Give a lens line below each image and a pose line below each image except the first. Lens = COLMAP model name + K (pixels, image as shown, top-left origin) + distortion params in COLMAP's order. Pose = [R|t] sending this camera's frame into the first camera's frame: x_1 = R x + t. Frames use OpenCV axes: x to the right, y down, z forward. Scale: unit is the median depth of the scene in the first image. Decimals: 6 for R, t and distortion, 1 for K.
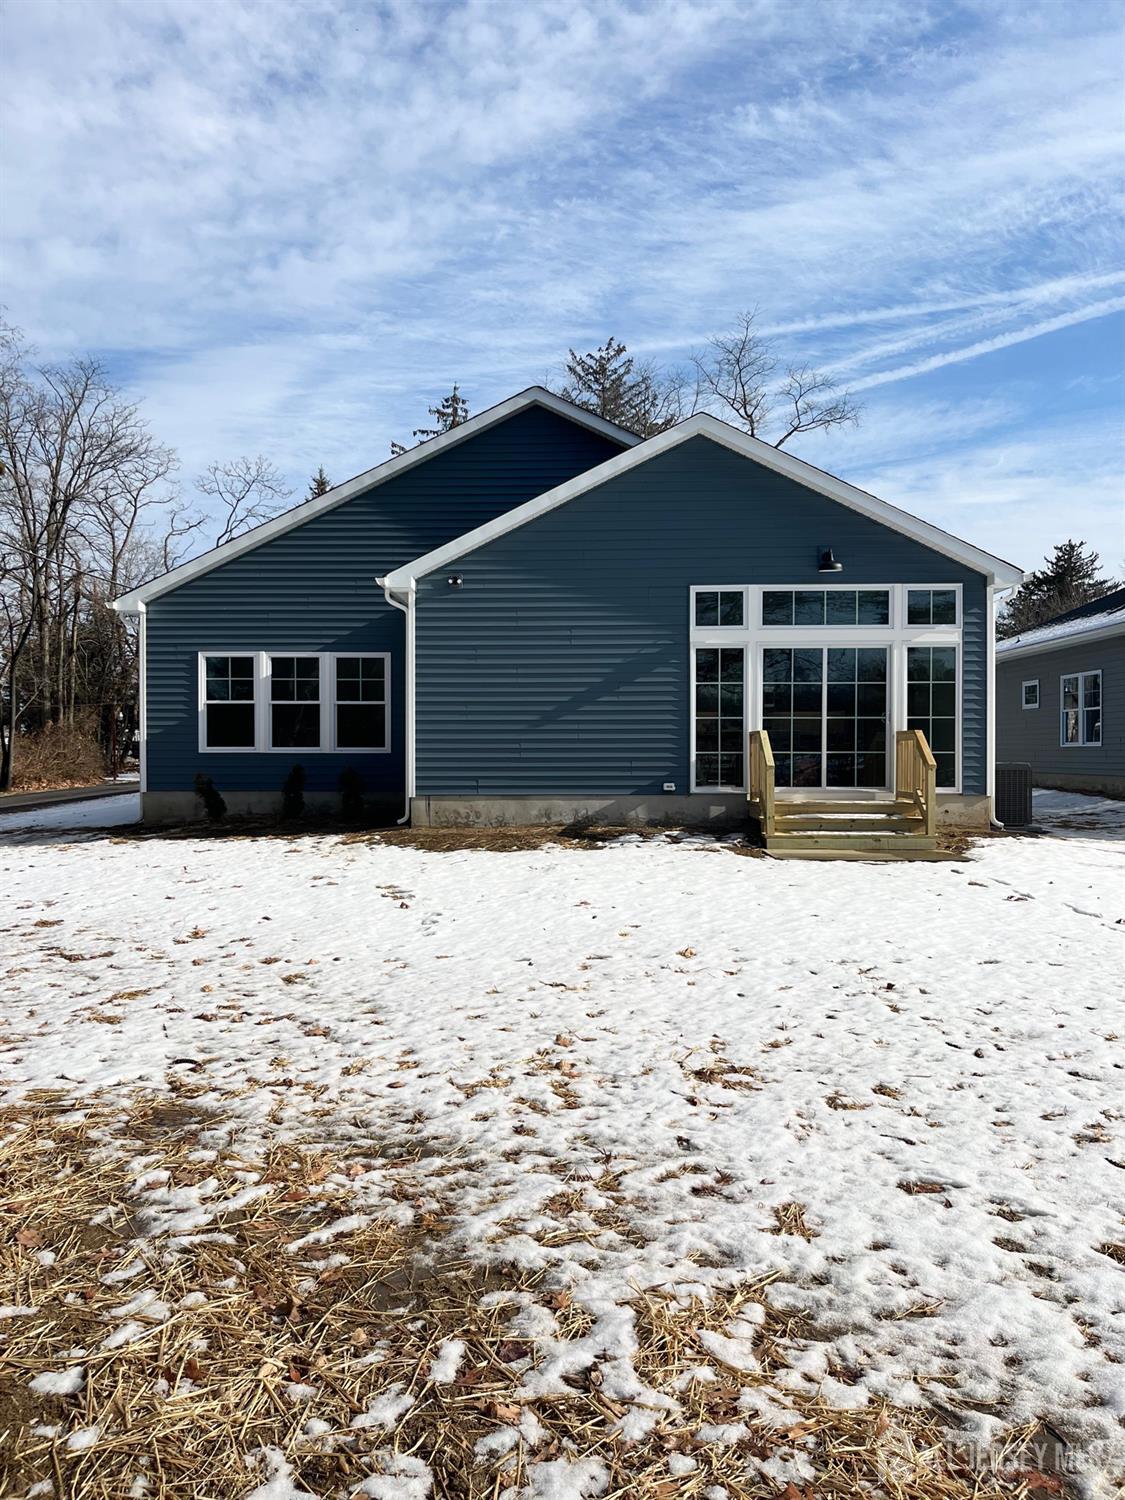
lens RADIAL K [[1138.6, 0, 562.5], [0, 1138.6, 750.0], [0, 0, 1]] dist [-0.000075, -0.004020]
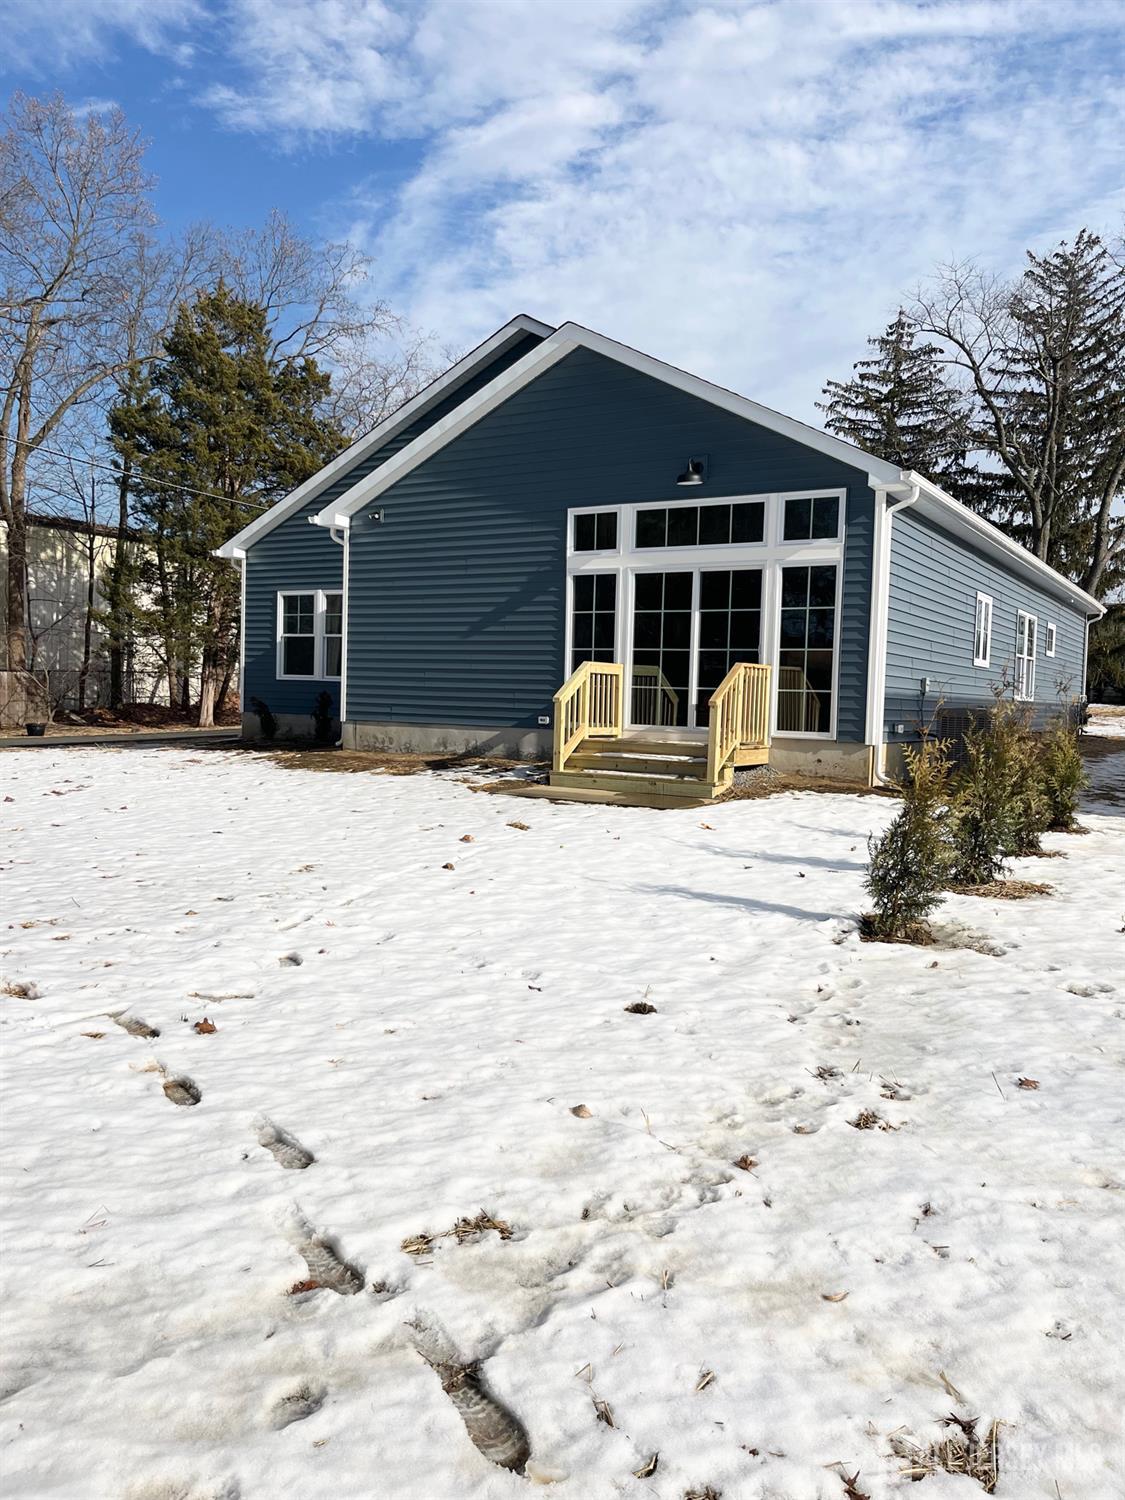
lens RADIAL K [[1138.6, 0, 562.5], [0, 1138.6, 750.0], [0, 0, 1]] dist [-0.000075, -0.004020]
pose [[0.873007, 0.048758, -0.485264, 0.577589], [-0.028032, 0.998362, 0.049882, 0.009106], [0.486901, -0.029944, 0.872943, 0.164688]]
